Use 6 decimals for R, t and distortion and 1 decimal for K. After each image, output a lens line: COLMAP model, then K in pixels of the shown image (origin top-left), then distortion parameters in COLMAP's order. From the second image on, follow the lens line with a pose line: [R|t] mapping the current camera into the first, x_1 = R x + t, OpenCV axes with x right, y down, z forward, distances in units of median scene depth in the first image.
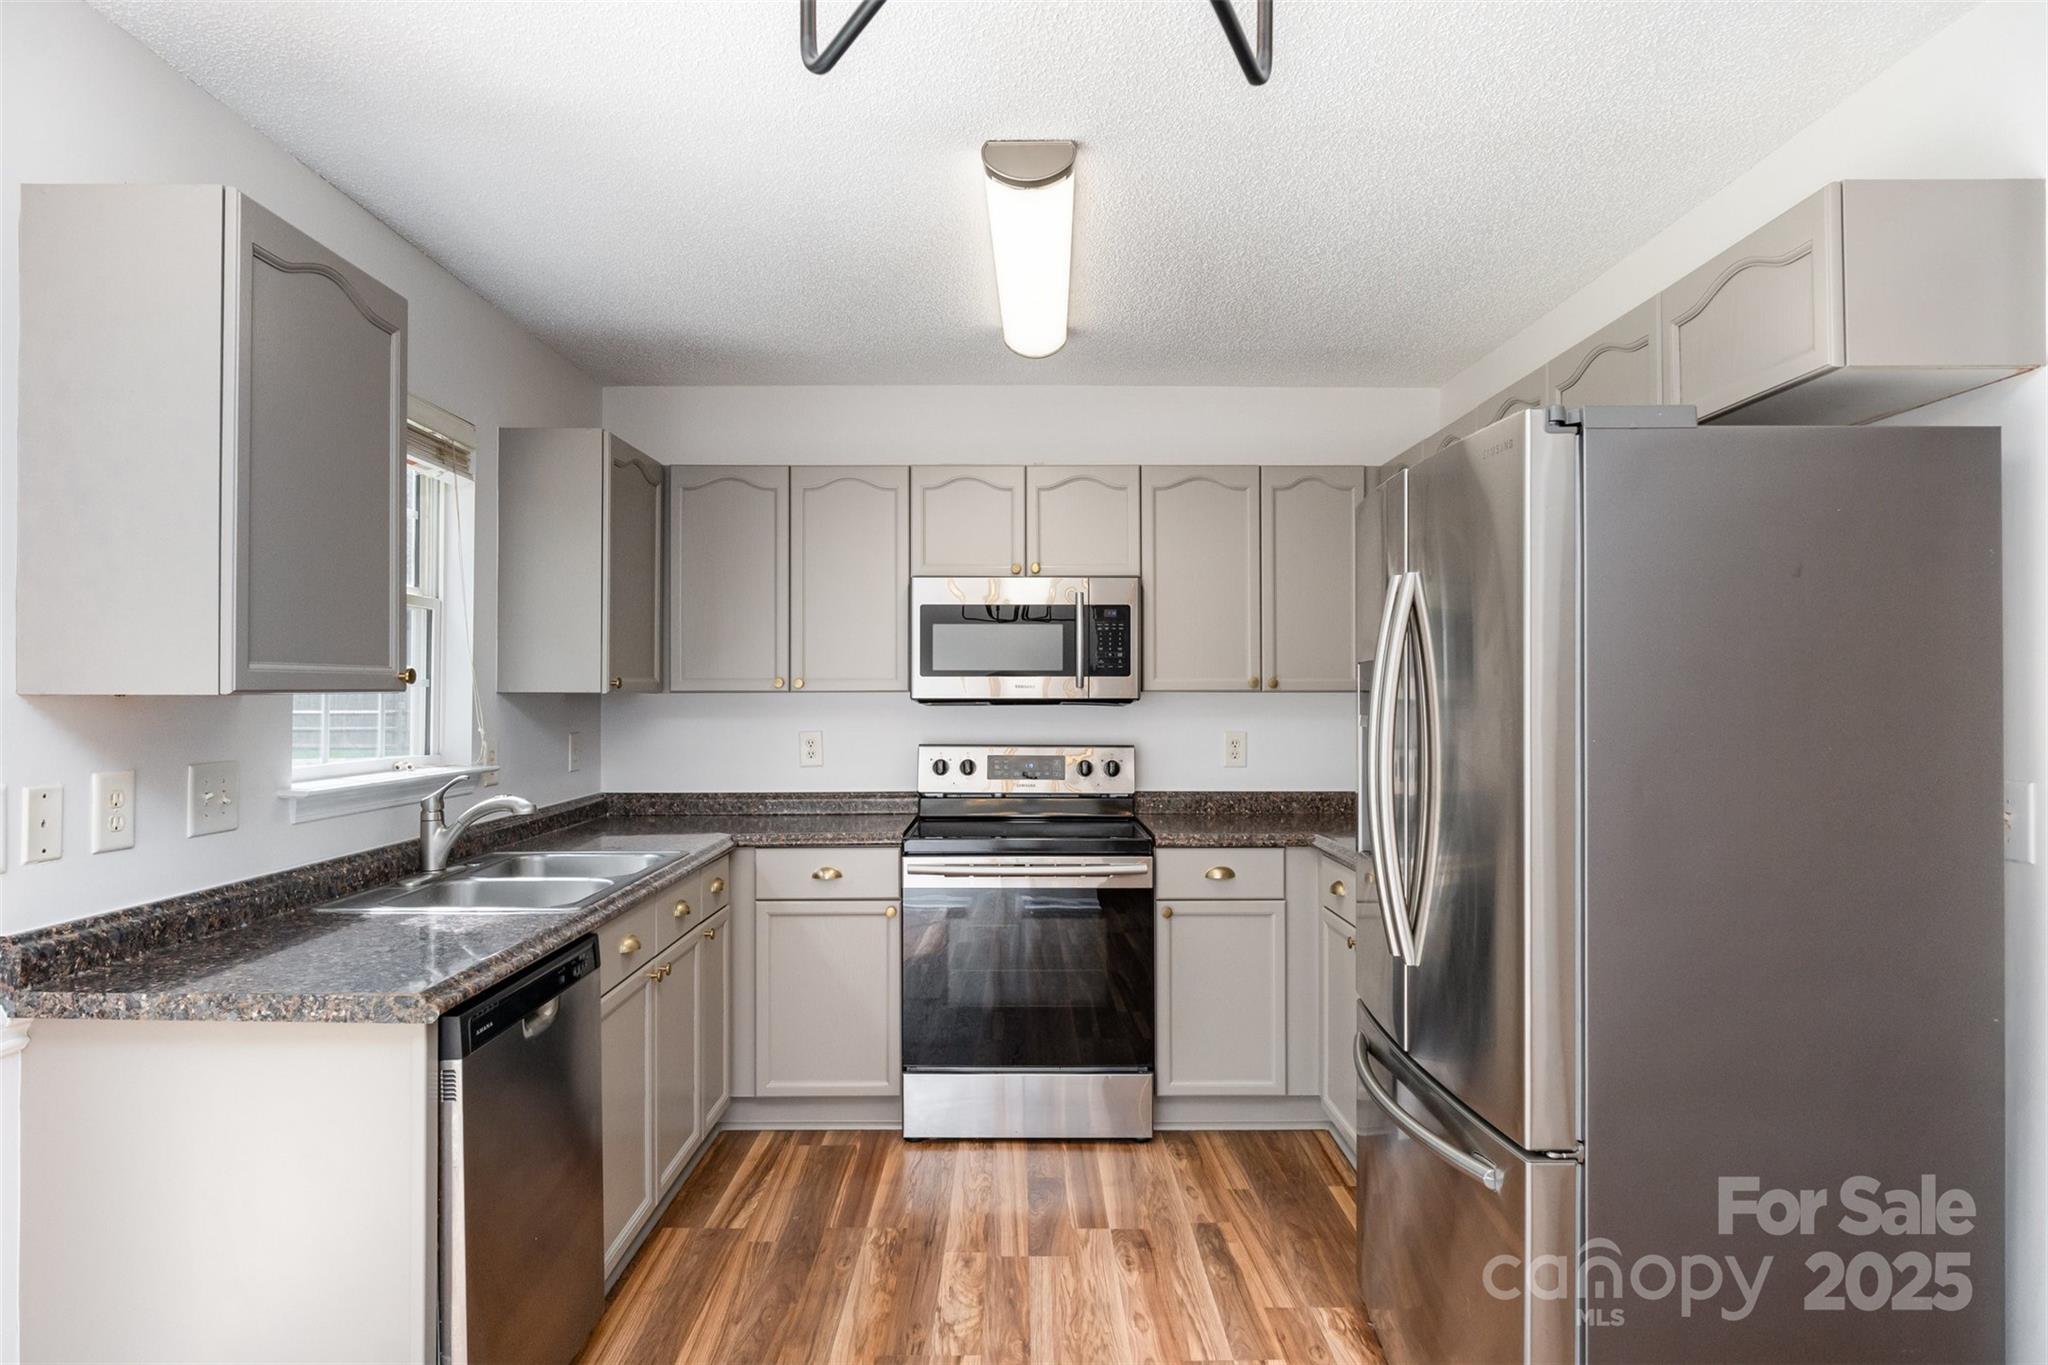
lens RADIAL K [[1165.5, 0, 996.4], [0, 1165.5, 682.8], [0, 0, 1]] dist [-0.006238, -0.000892]
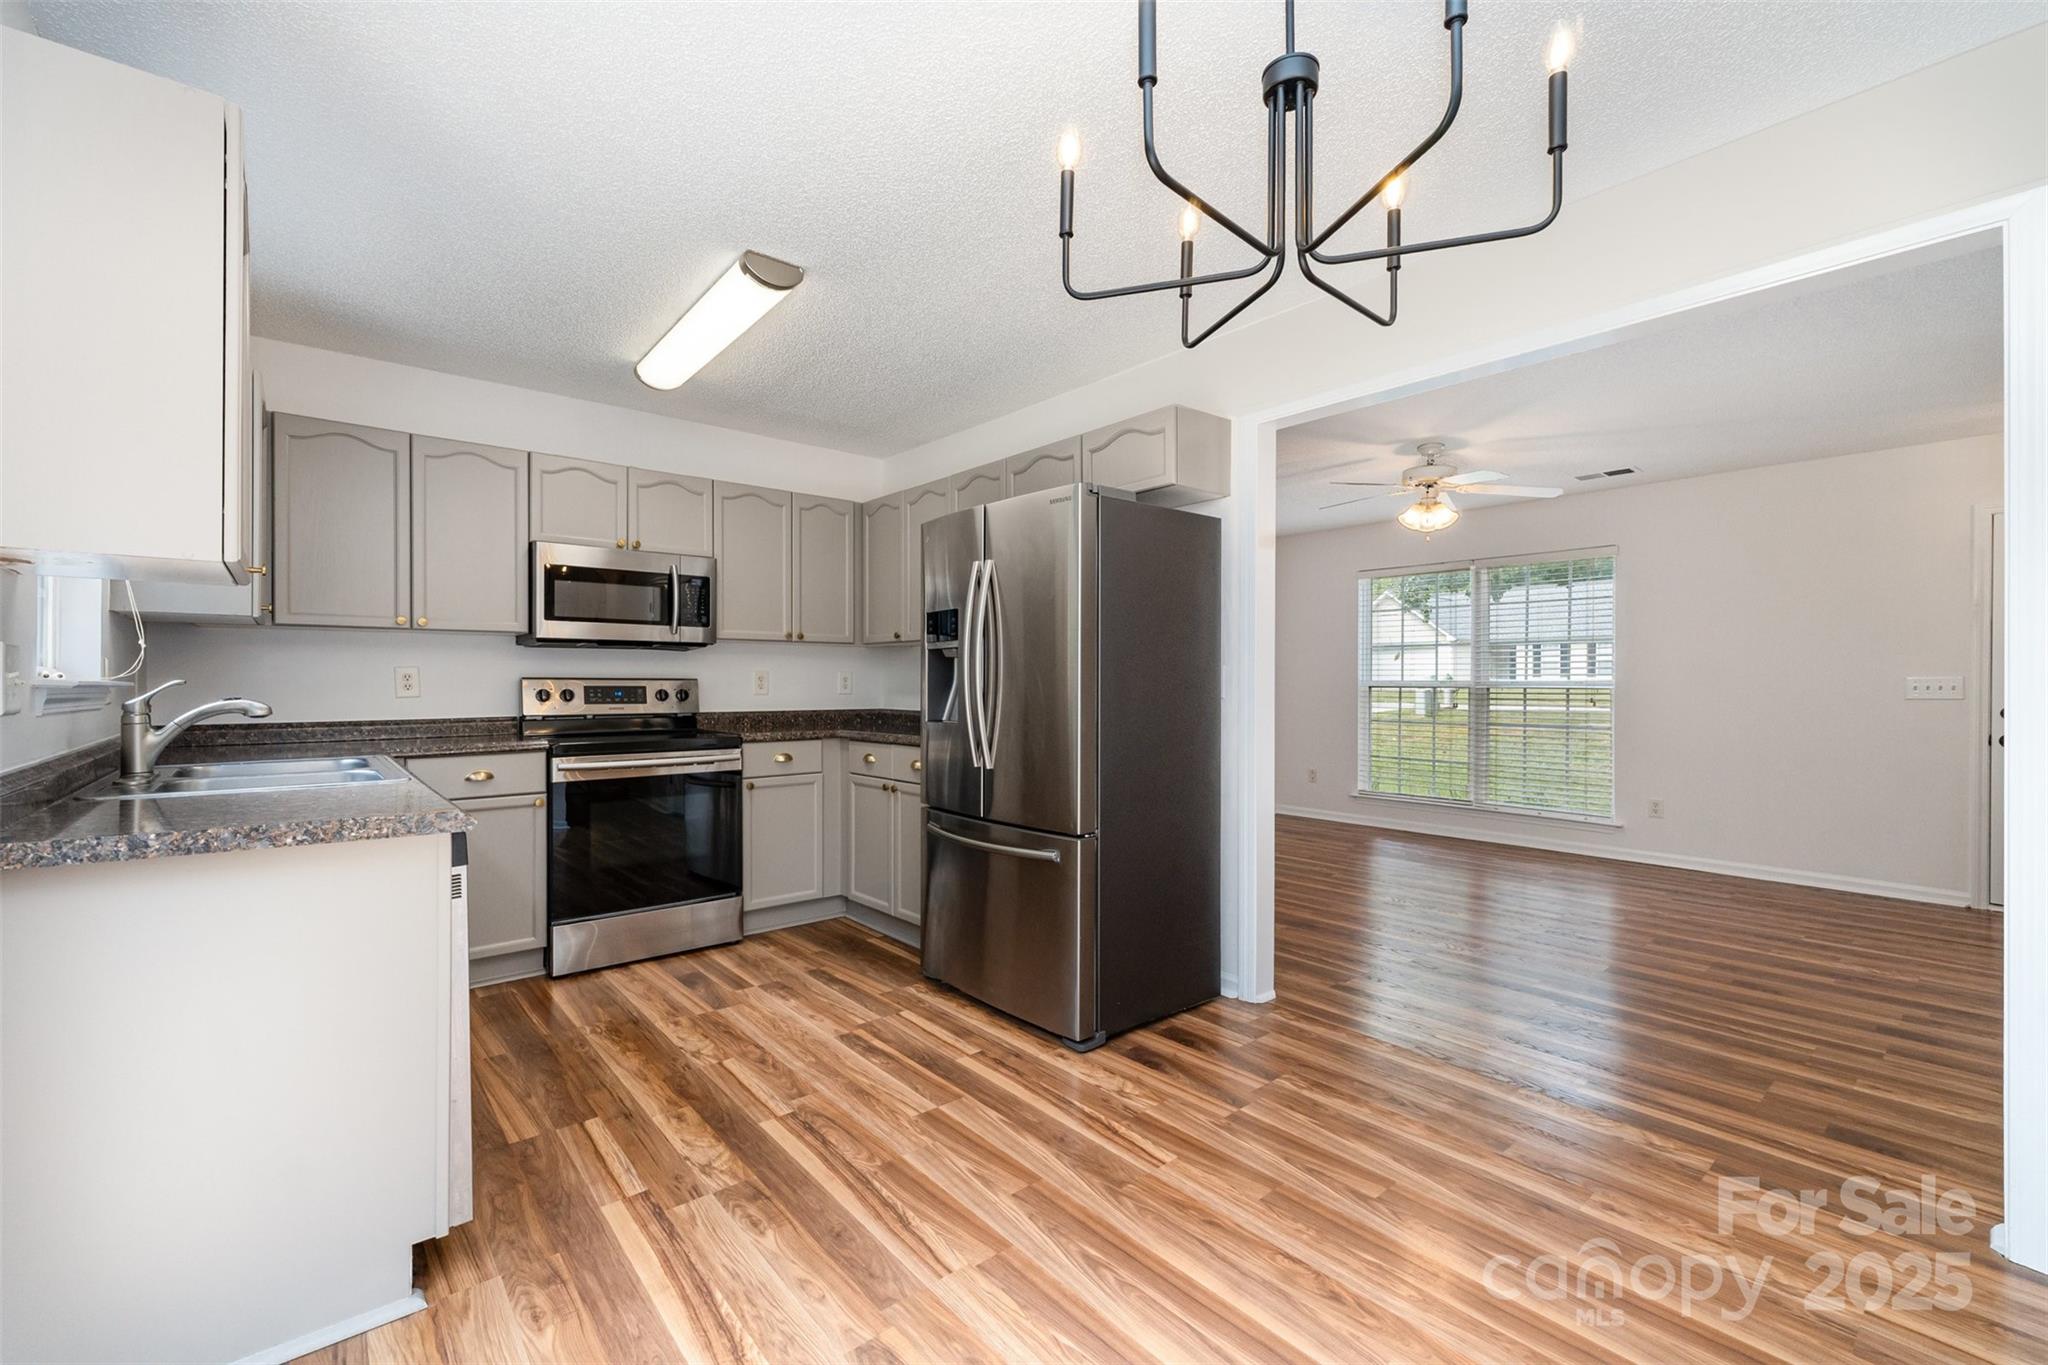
lens RADIAL K [[869.8, 0, 1027.7], [0, 869.8, 683.7], [0, 0, 1]] dist [0.002805, 0.000484]
pose [[0.757346, 0.000097, 0.653014, -0.307572], [-0.007460, 0.999936, 0.008503, 0.055630], [-0.652971, -0.011311, 0.757298, -0.062435]]
